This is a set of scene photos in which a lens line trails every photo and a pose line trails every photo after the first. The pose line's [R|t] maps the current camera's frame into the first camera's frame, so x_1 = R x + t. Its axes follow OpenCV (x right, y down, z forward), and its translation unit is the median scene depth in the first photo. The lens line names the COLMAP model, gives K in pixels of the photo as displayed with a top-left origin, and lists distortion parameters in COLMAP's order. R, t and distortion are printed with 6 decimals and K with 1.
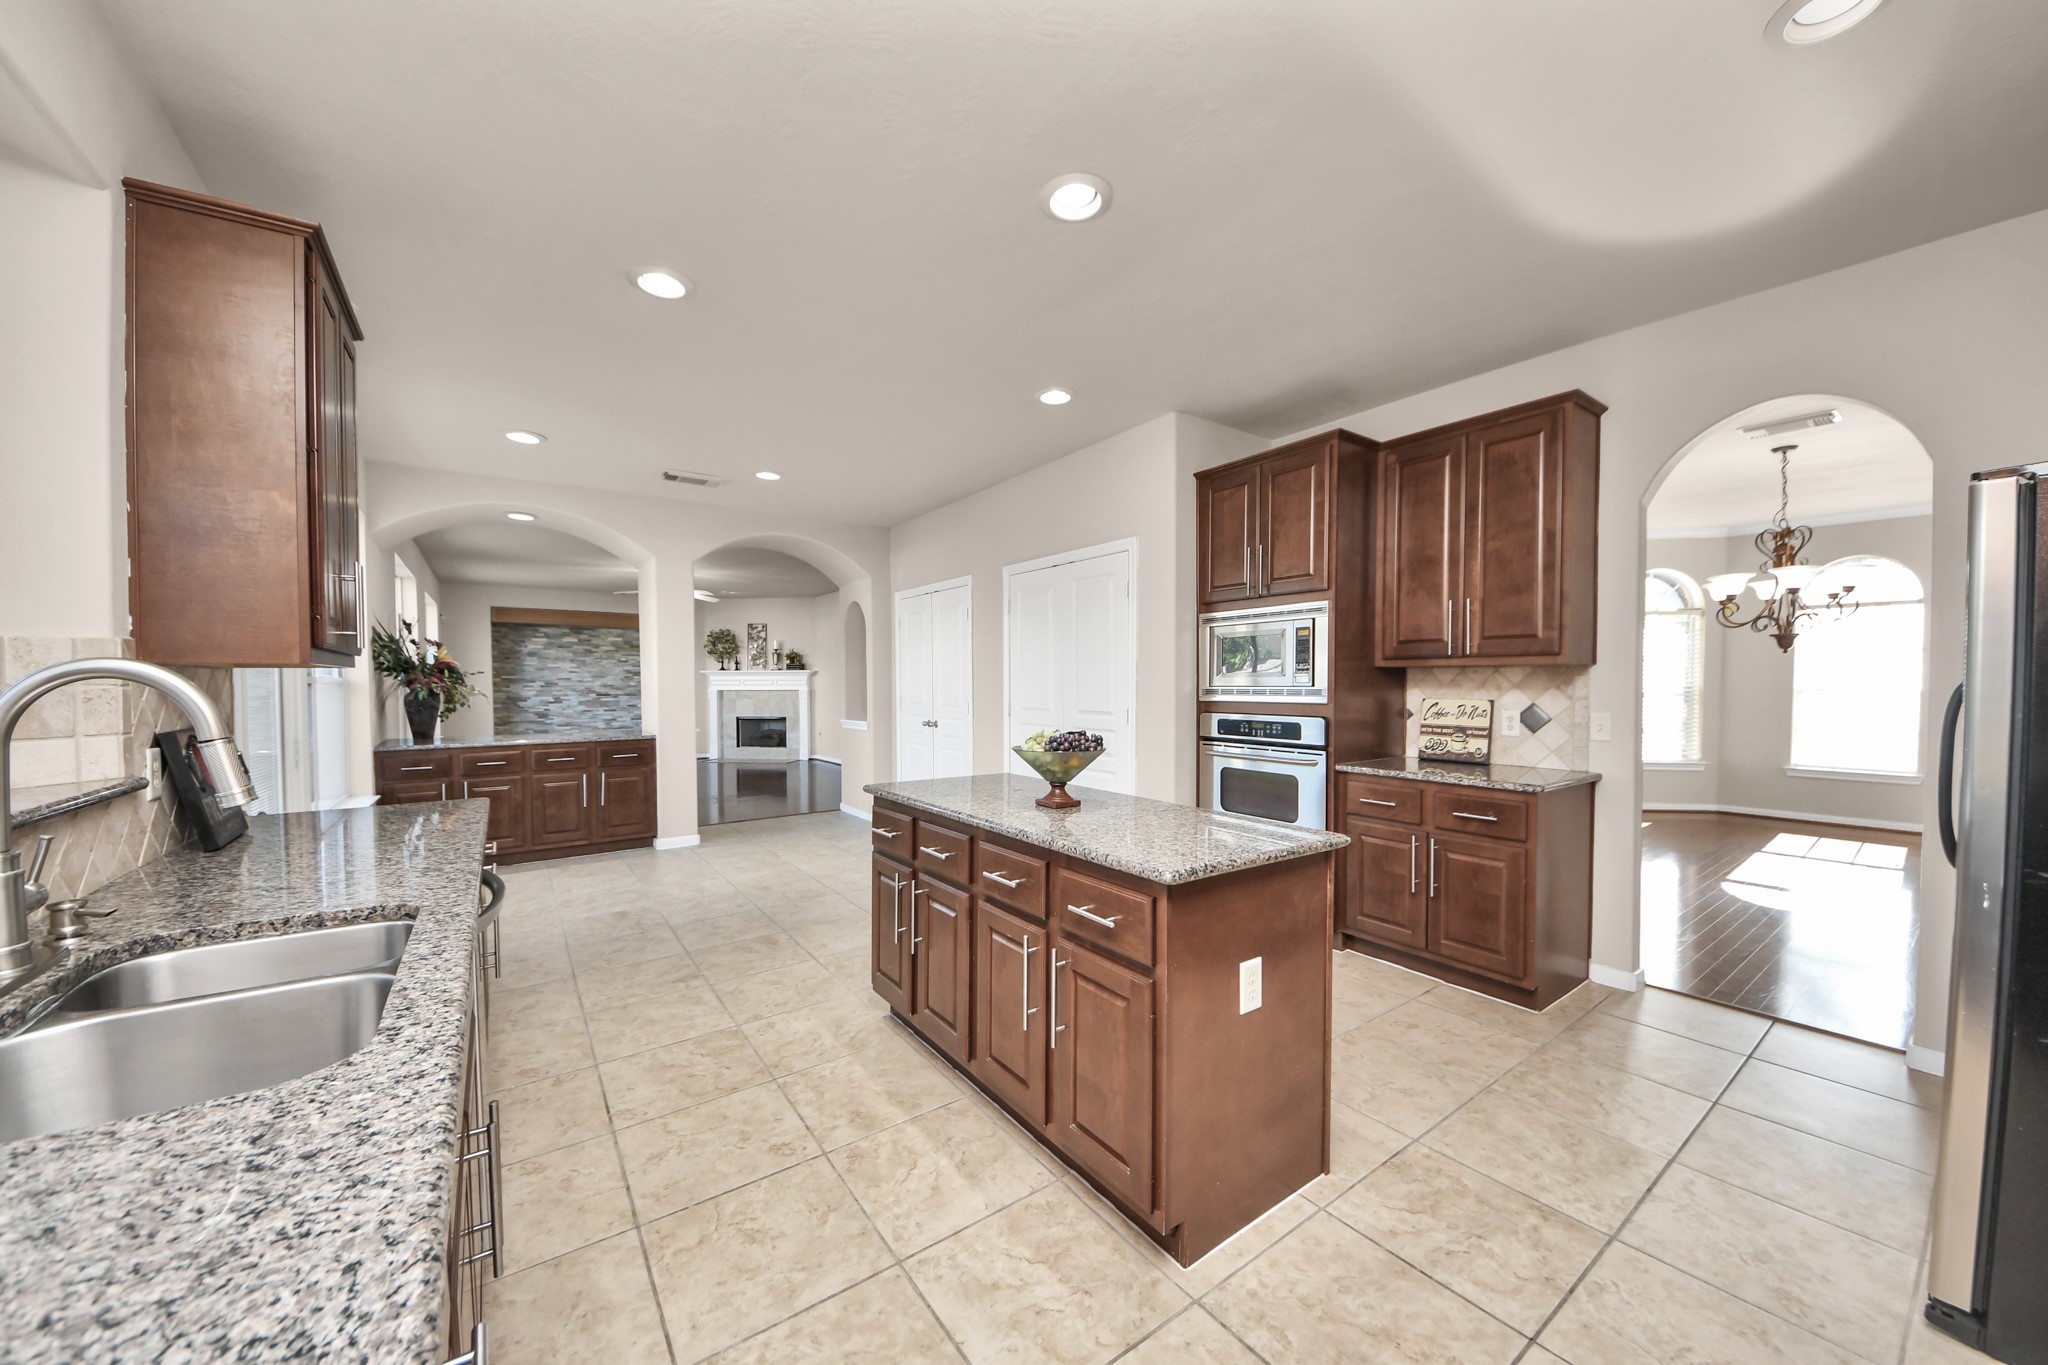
lens RADIAL K [[746.0, 0, 1071.9], [0, 746.0, 697.2], [0, 0, 1]] dist [-0.003888, -0.002288]
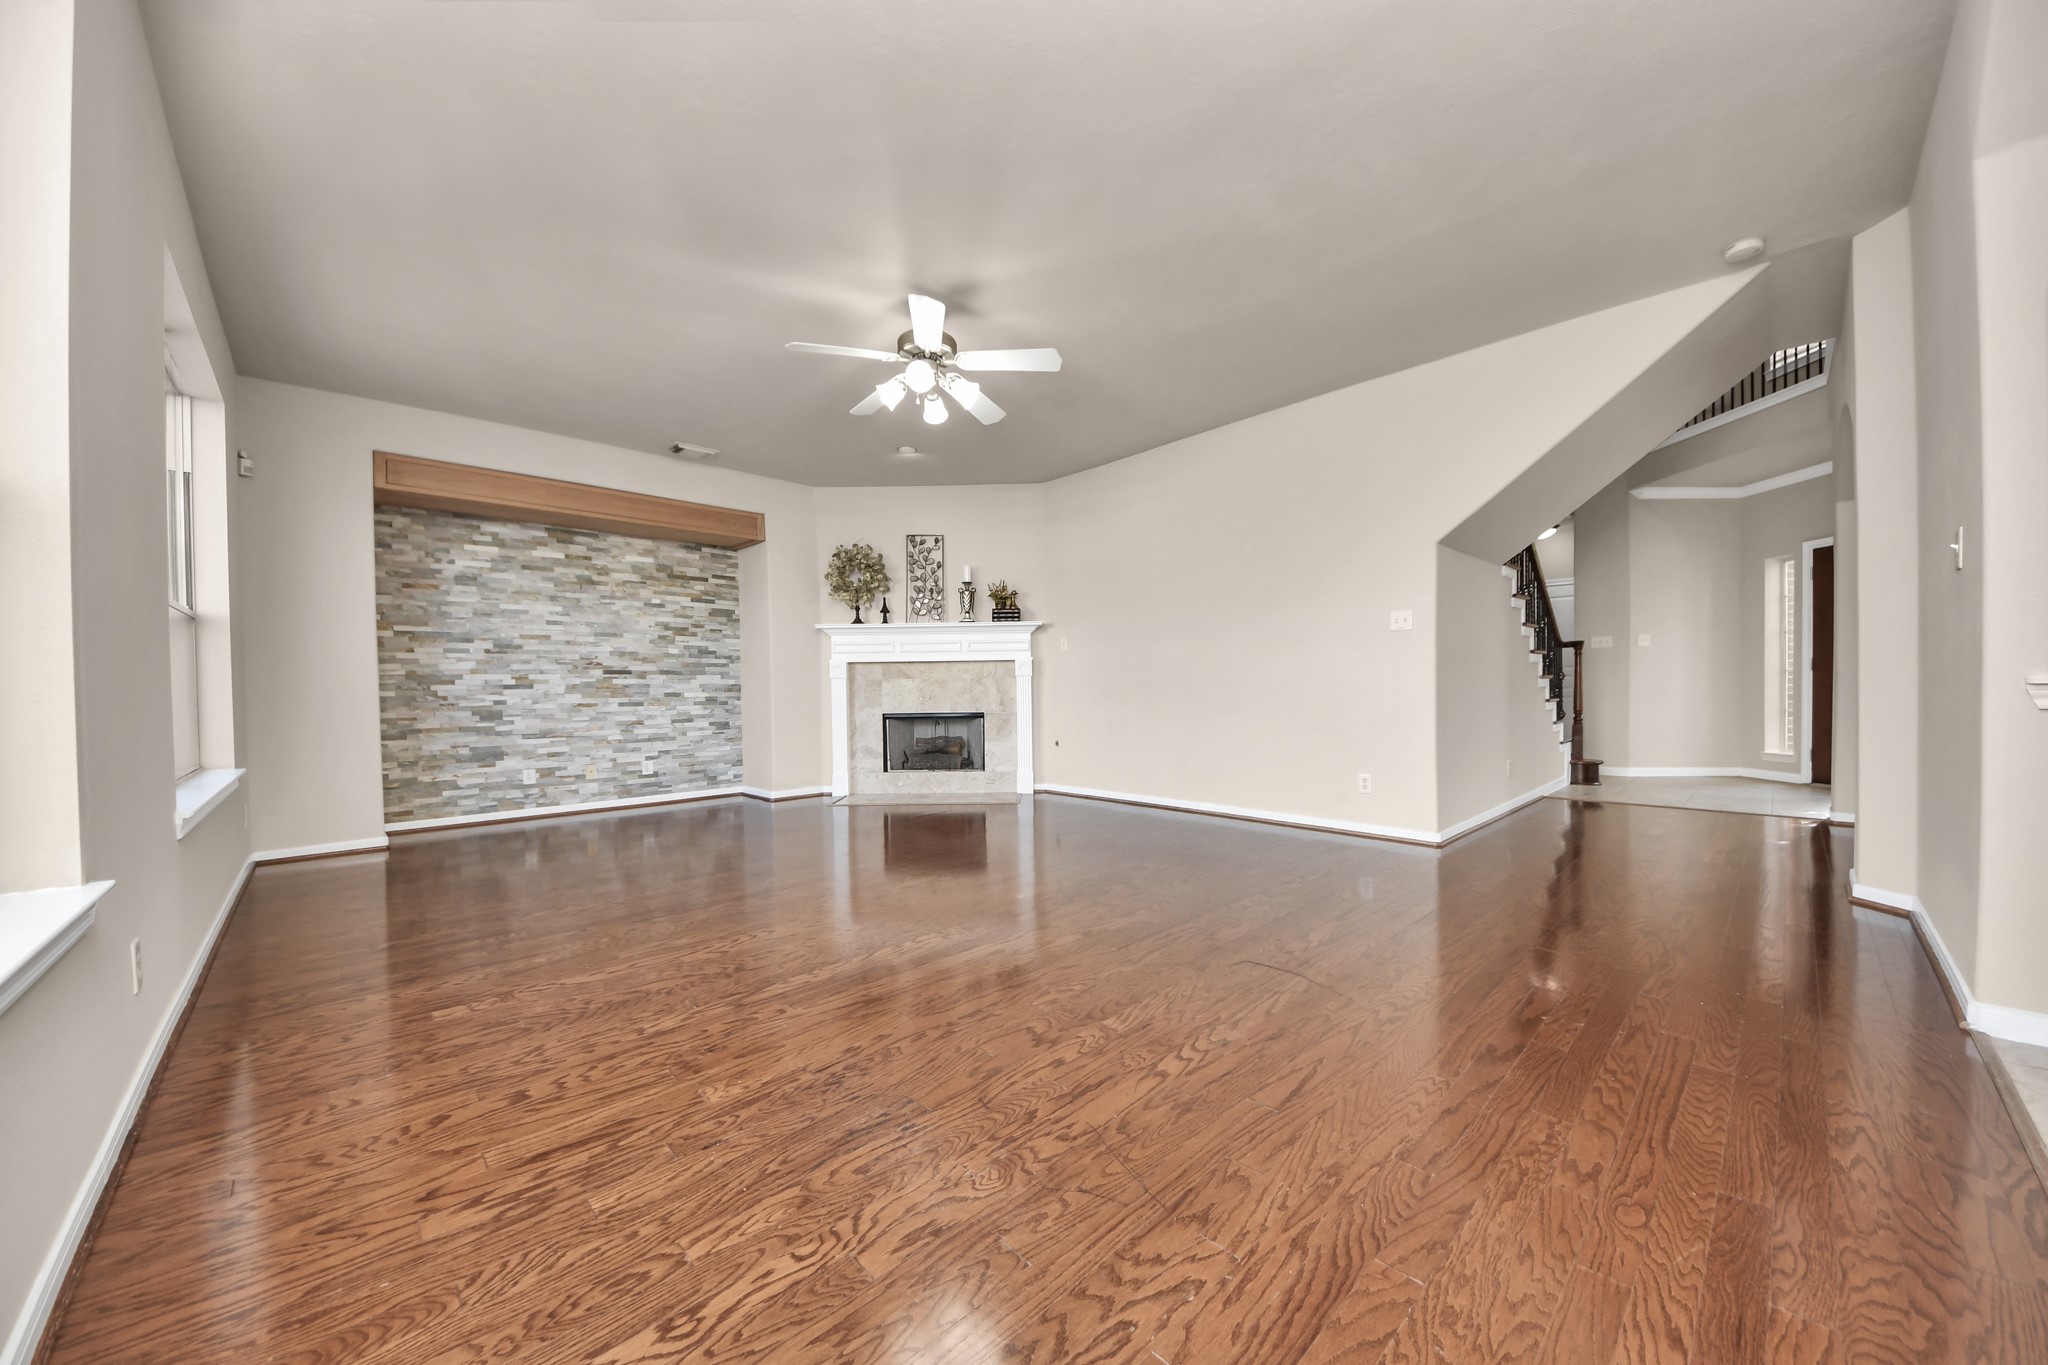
lens RADIAL K [[746.0, 0, 1064.3], [0, 746.0, 688.6], [0, 0, 1]] dist [-0.003888, -0.002288]
pose [[0.991733, -0.012913, 0.127667, -0.399235], [0.015360, 0.999716, -0.018203, 0.020631], [-0.127395, 0.020014, 0.991650, 0.478497]]
